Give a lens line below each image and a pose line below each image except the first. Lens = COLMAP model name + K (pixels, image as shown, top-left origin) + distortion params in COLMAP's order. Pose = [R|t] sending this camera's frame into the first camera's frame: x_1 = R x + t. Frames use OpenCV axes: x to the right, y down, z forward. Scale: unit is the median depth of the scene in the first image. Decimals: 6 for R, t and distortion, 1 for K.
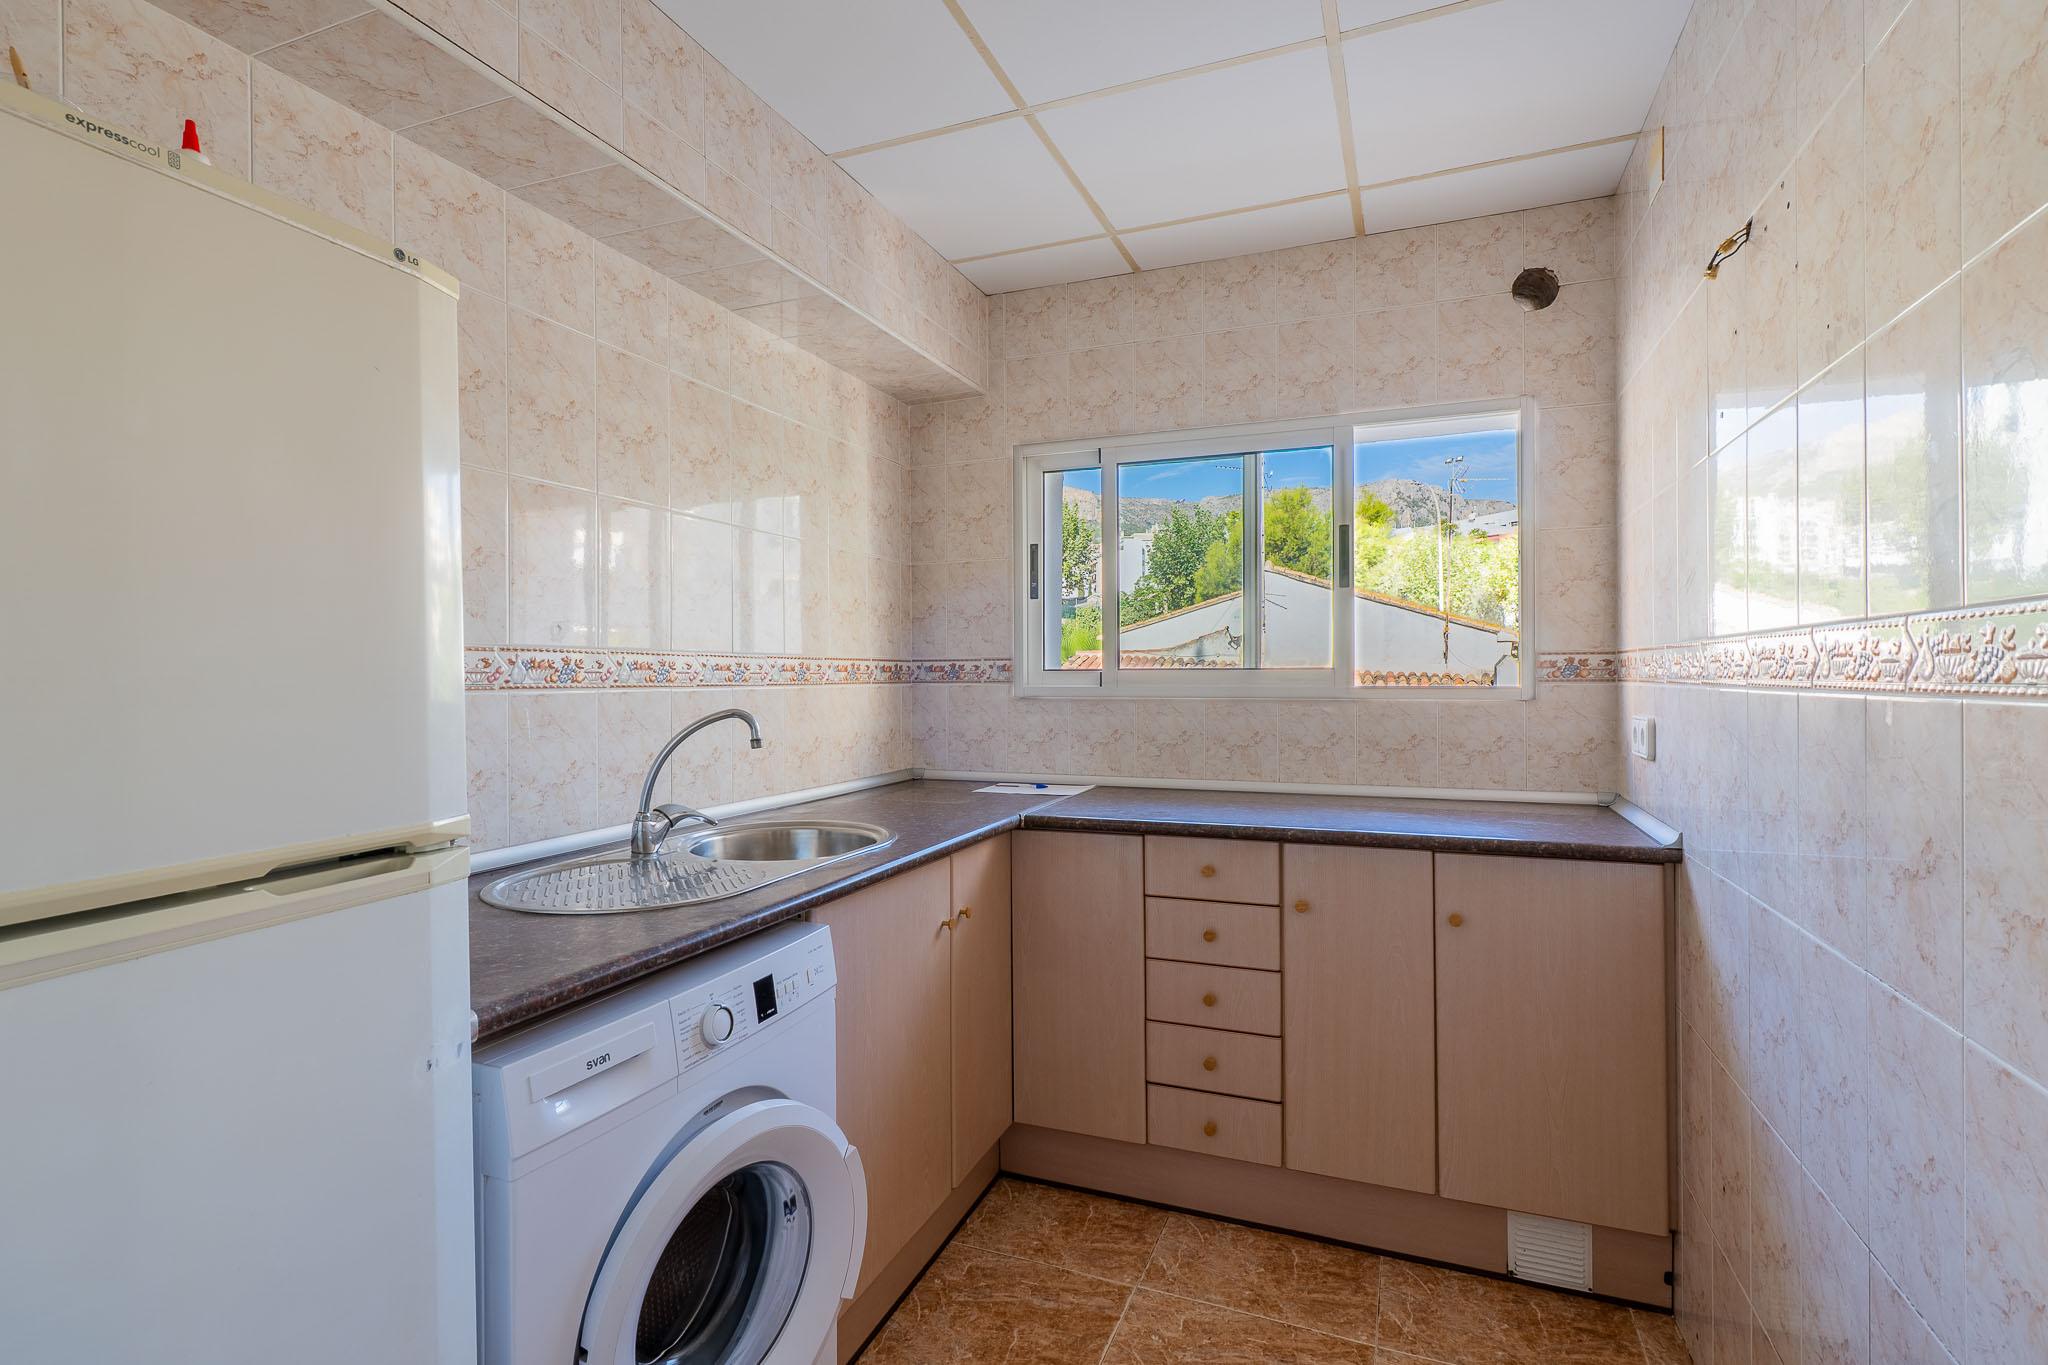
lens RADIAL K [[990.8, 0, 1024.0], [0, 990.8, 682.5], [0, 0, 1]] dist [0.147611, -0.000043]
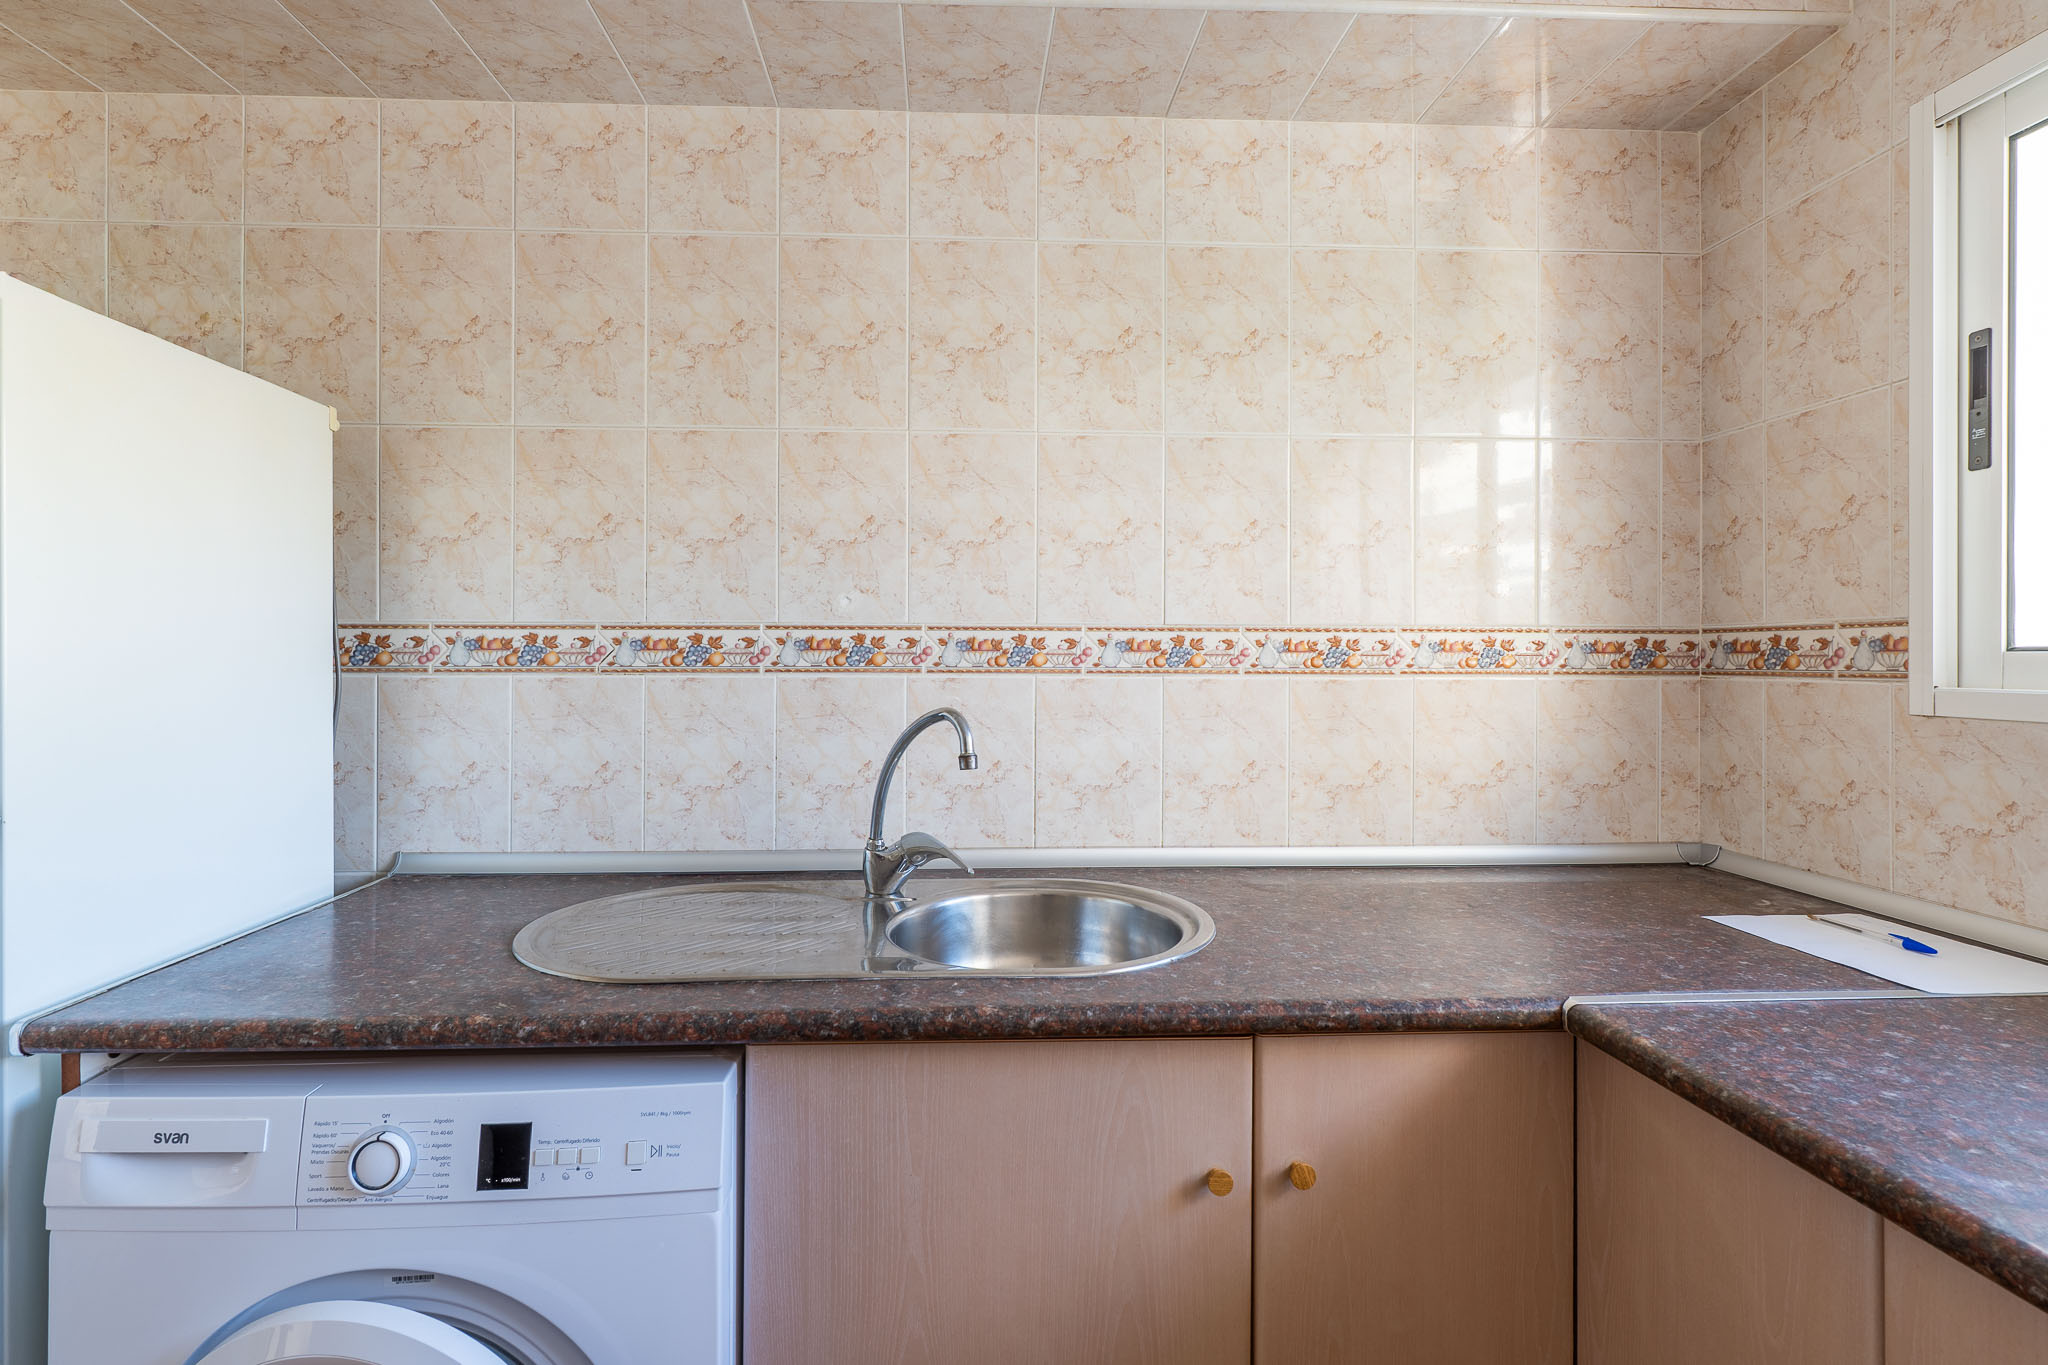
lens RADIAL K [[992.7, 0, 1024.0], [0, 992.7, 682.5], [0, 0, 1]] dist [-0.000938, -0.000124]
pose [[0.420091, 0.025370, -0.907127, 0.217084], [-0.010842, 0.999678, 0.022937, -0.003937], [0.907417, 0.000200, 0.420231, 0.501796]]
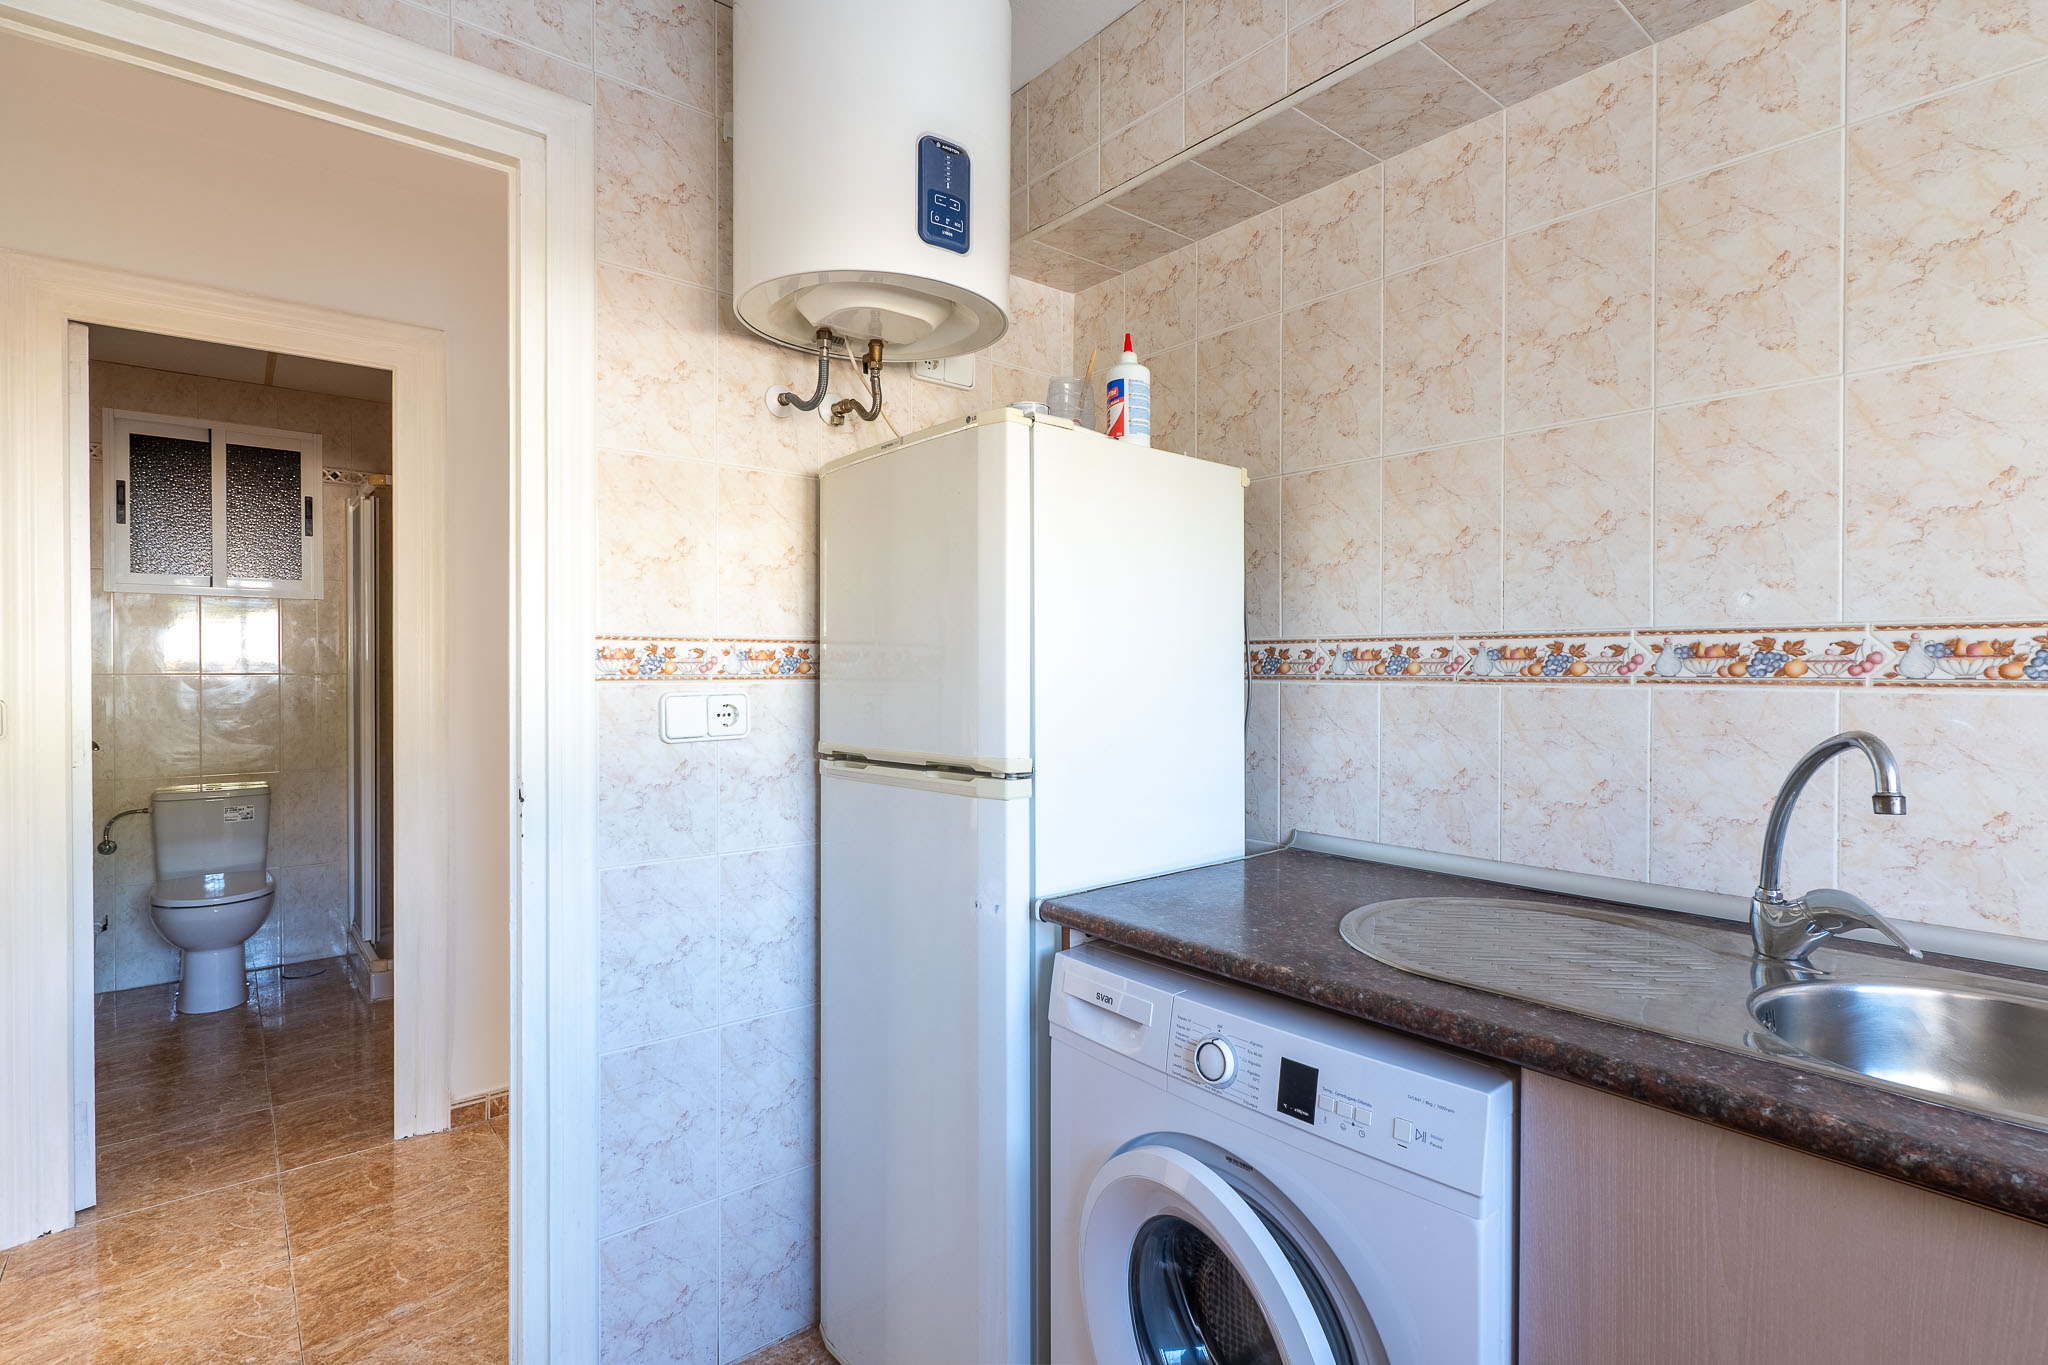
lens RADIAL K [[1005.5, 0, 1019.1], [0, 1005.5, 693.5], [0, 0, 1]] dist [0.033091, -0.014899]
pose [[-0.473689, 0.025295, -0.880329, 0.243852], [-0.007429, 0.999437, 0.032715, -0.004492], [0.880661, 0.022037, -0.473235, 0.566634]]
